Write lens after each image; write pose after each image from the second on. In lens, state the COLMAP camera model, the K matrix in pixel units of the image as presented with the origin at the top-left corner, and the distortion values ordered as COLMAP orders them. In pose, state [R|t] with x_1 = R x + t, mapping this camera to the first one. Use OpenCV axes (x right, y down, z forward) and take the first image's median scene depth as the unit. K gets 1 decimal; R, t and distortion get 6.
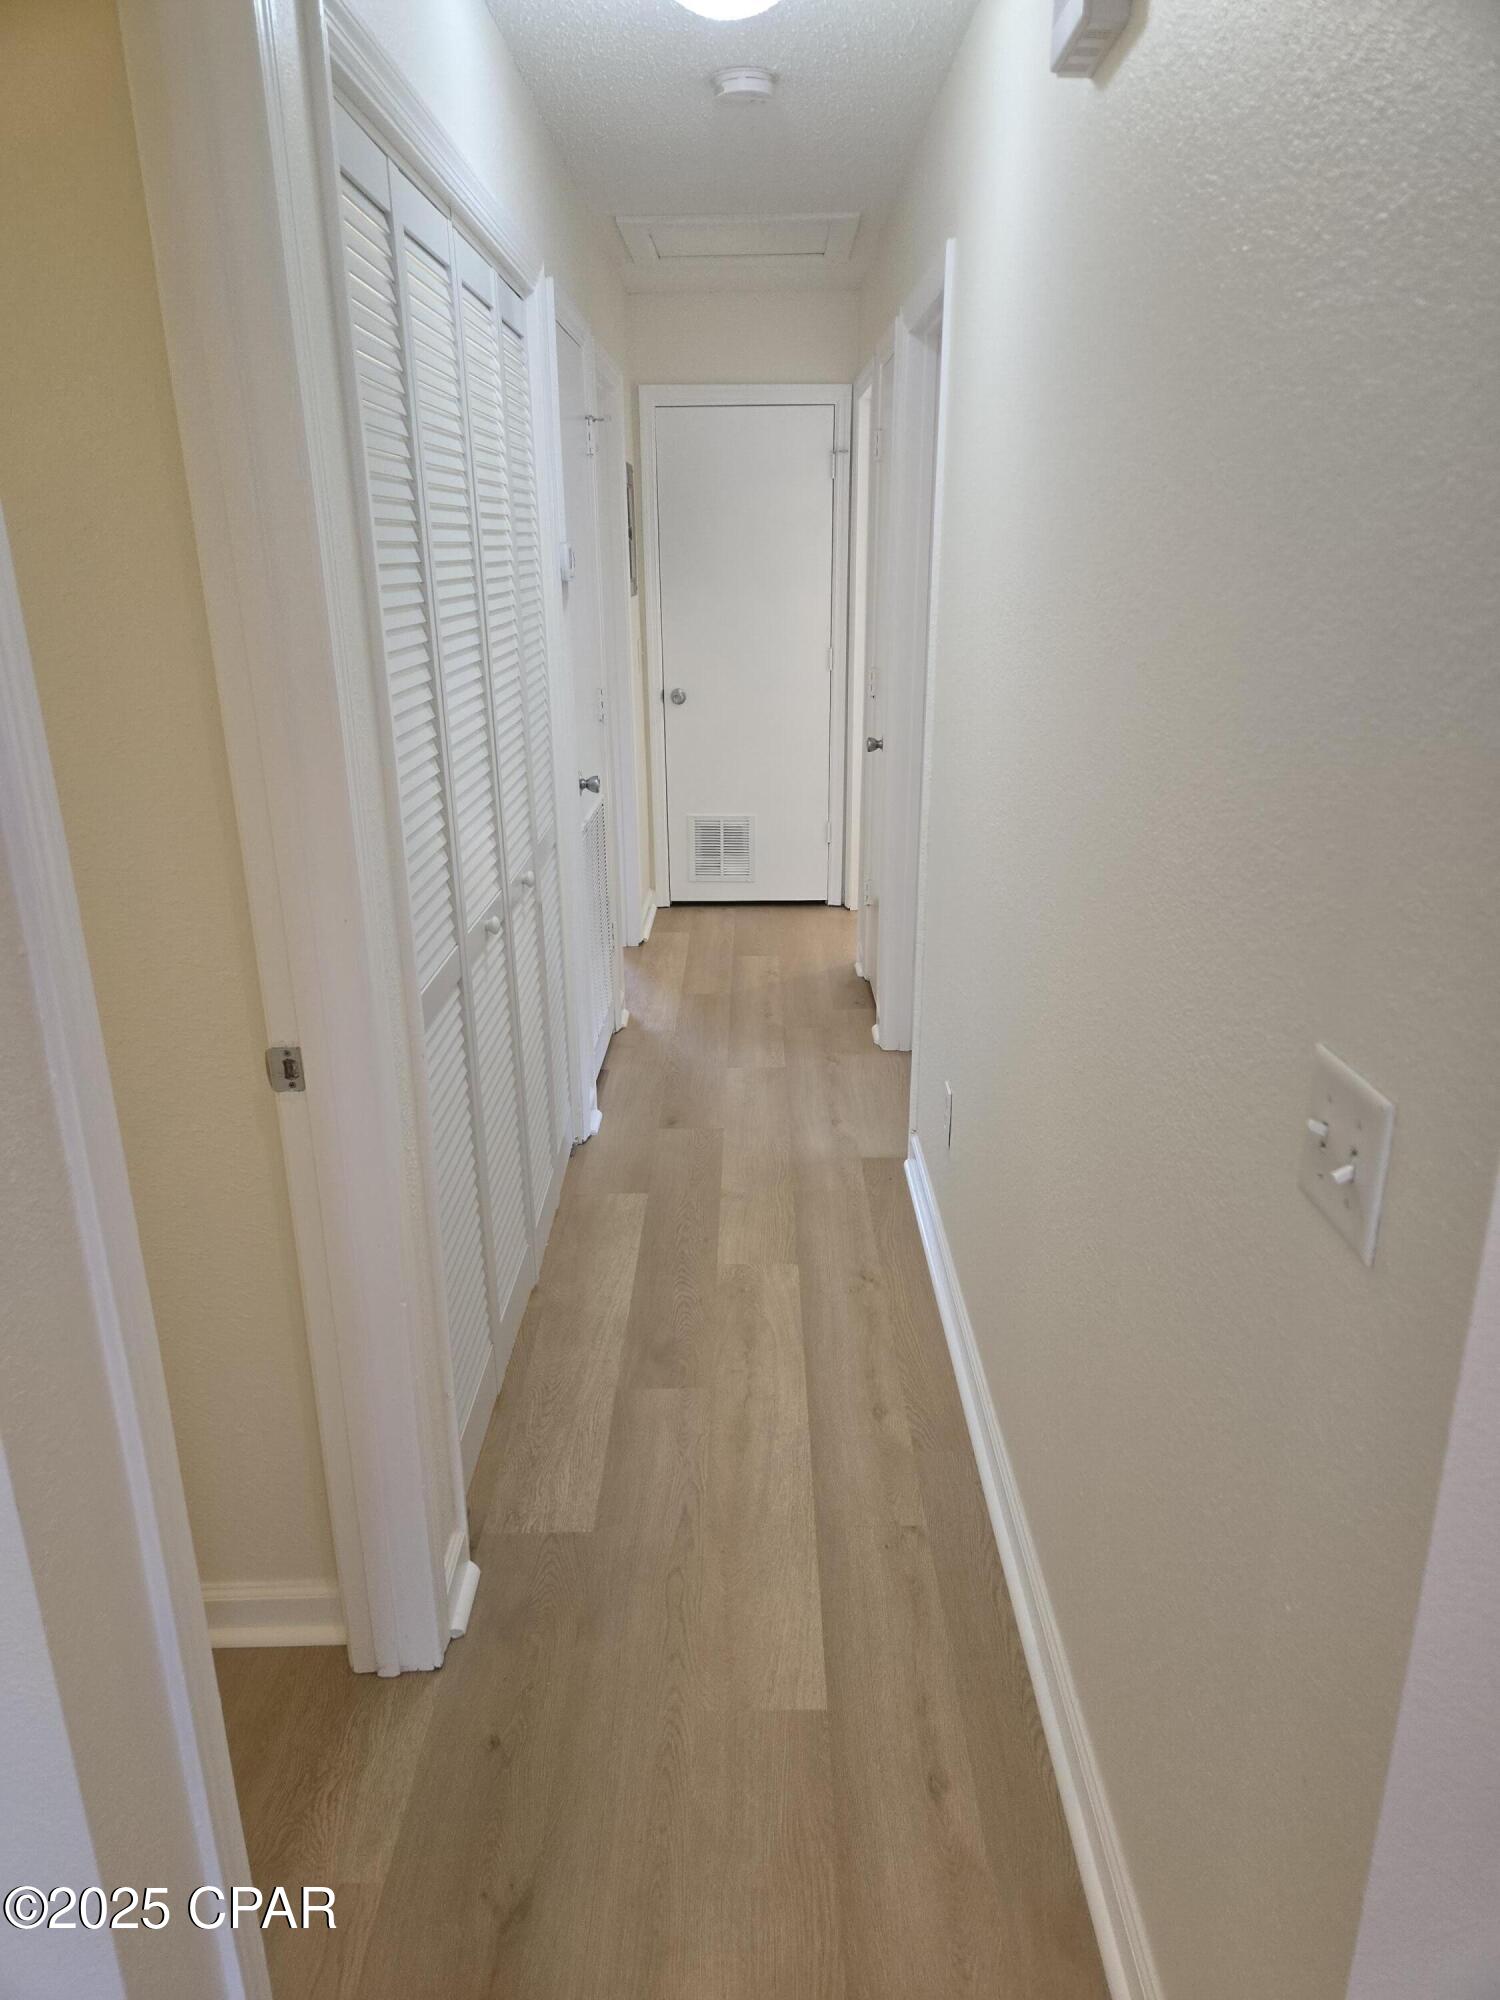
lens RADIAL K [[1331.2, 0, 751.1], [0, 1331.2, 1007.0], [0, 0, 1]] dist [0.071924, -0.051628]
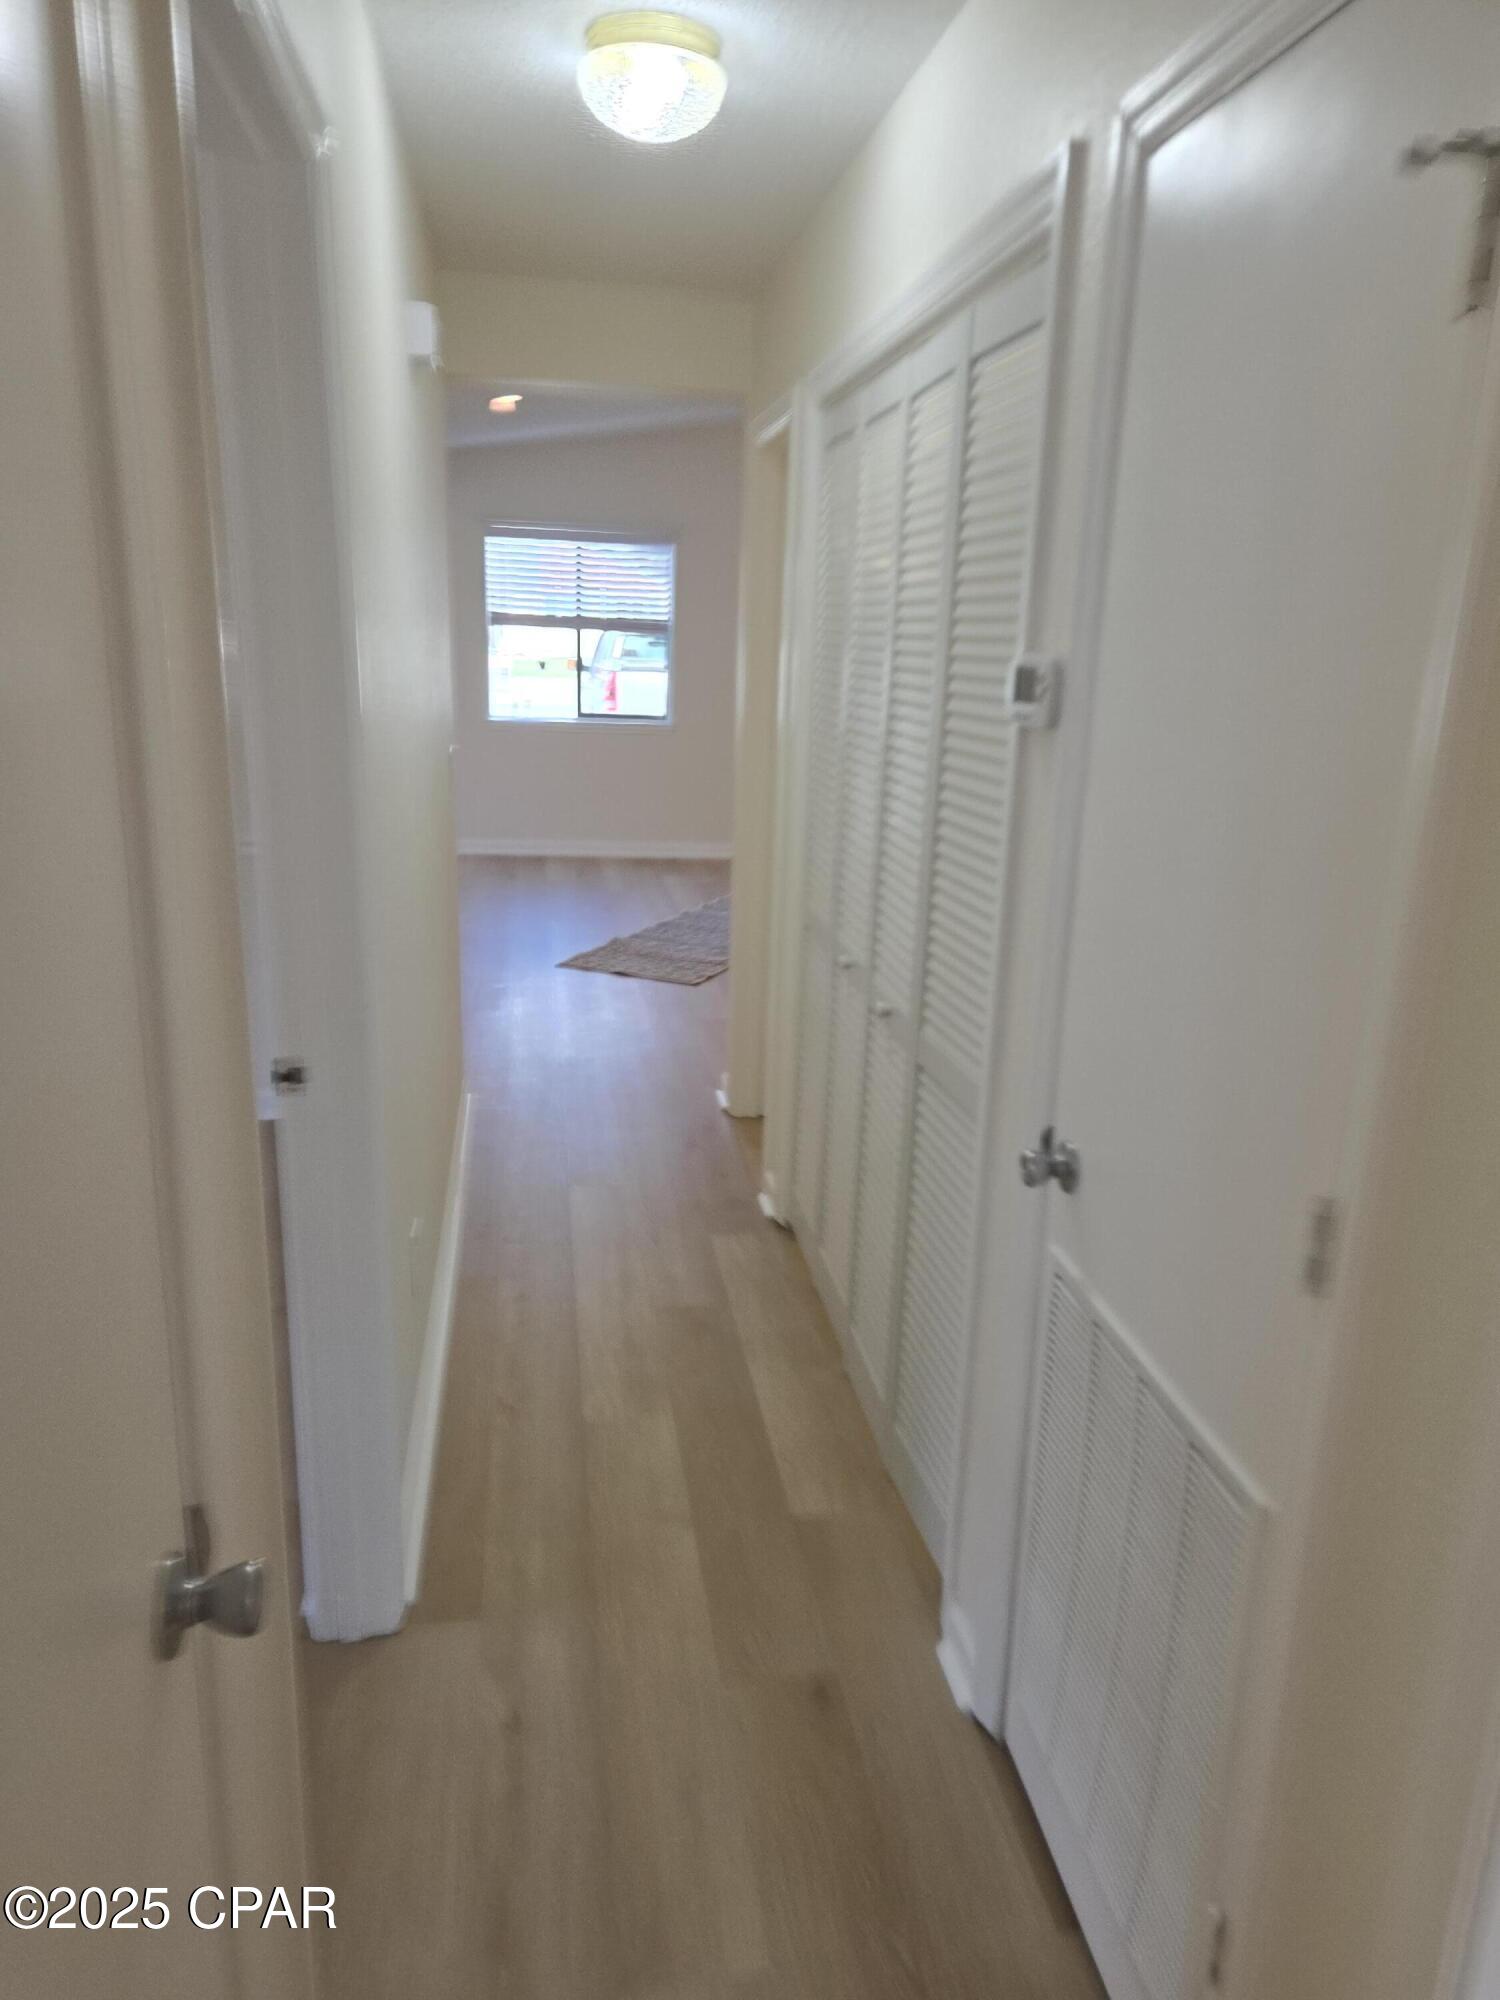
lens RADIAL K [[1331.2, 0, 751.1], [0, 1331.2, 1007.0], [0, 0, 1]] dist [0.071924, -0.051628]
pose [[-0.987511, 0.015133, -0.156819, 0.056277], [-0.078299, 0.816606, 0.571860, -0.509846], [0.136713, 0.576997, -0.805223, 1.433037]]
